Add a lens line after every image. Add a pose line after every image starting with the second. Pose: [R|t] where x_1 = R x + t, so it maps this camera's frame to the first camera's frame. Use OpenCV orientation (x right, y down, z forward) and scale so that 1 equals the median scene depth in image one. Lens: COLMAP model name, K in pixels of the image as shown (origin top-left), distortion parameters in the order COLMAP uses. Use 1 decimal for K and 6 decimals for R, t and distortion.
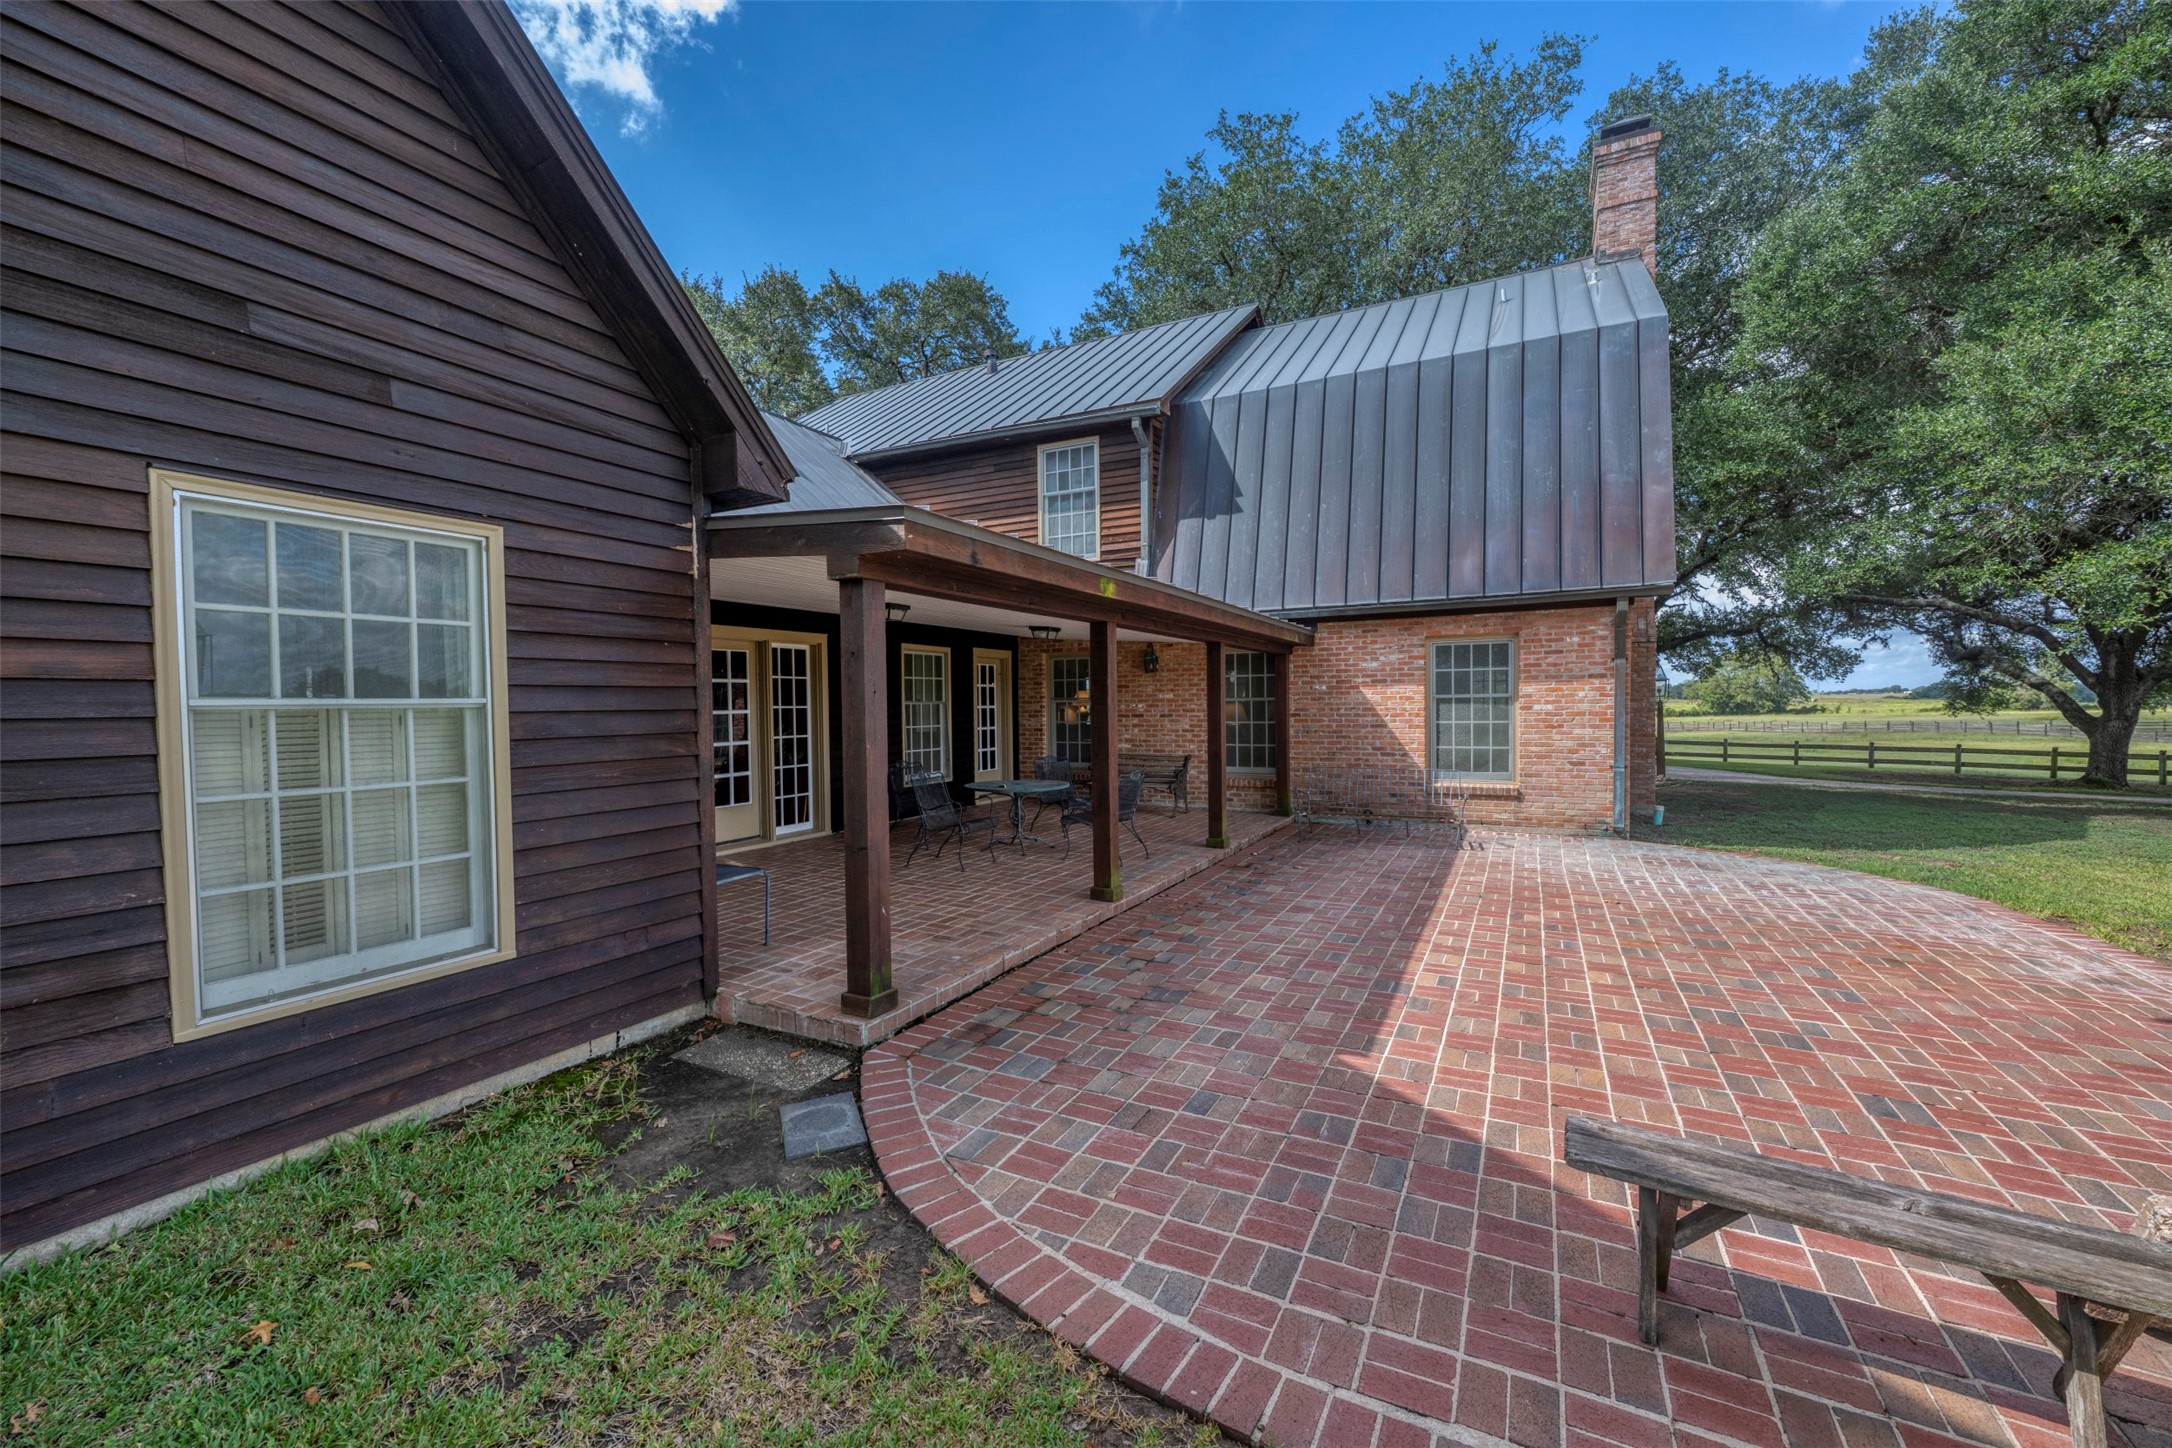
lens RADIAL K [[853.3, 0, 1085.8], [0, 853.3, 723.8], [0, 0, 1]] dist [0.003851, 0.000087]
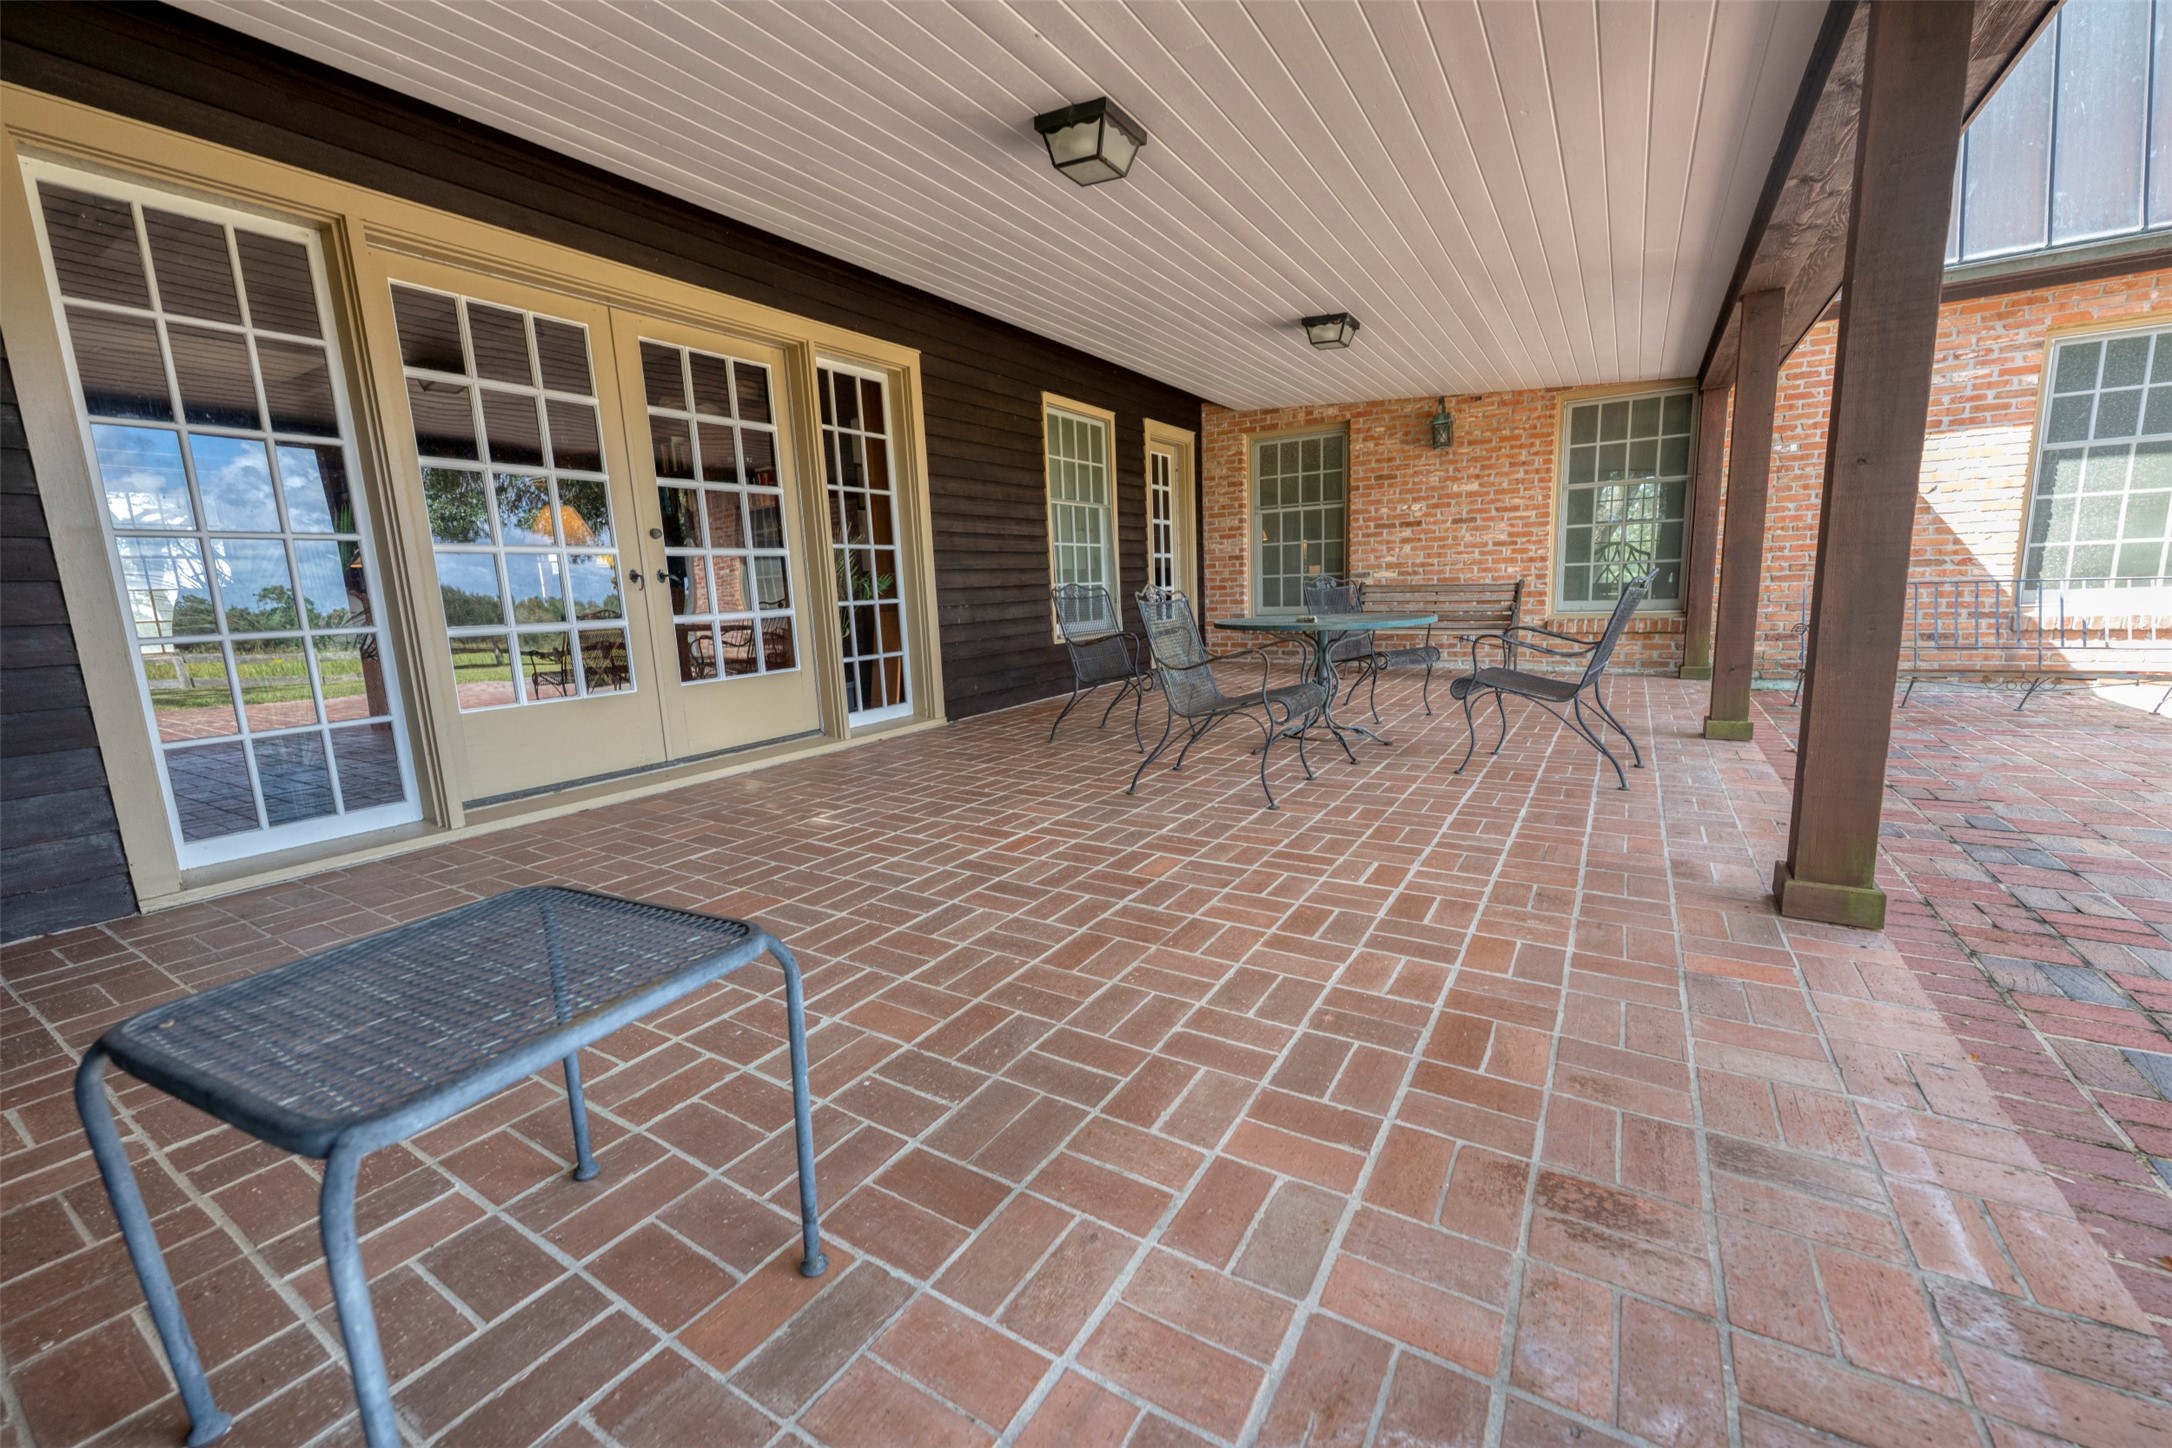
lens RADIAL K [[853.3, 0, 1090.2], [0, 853.3, 722.6], [0, 0, 1]] dist [0.003851, 0.000087]
pose [[0.996461, -0.016292, -0.082458, -0.143302], [0.027659, 0.989954, 0.138660, 0.048050], [0.079370, -0.140450, 0.986901, 0.413074]]
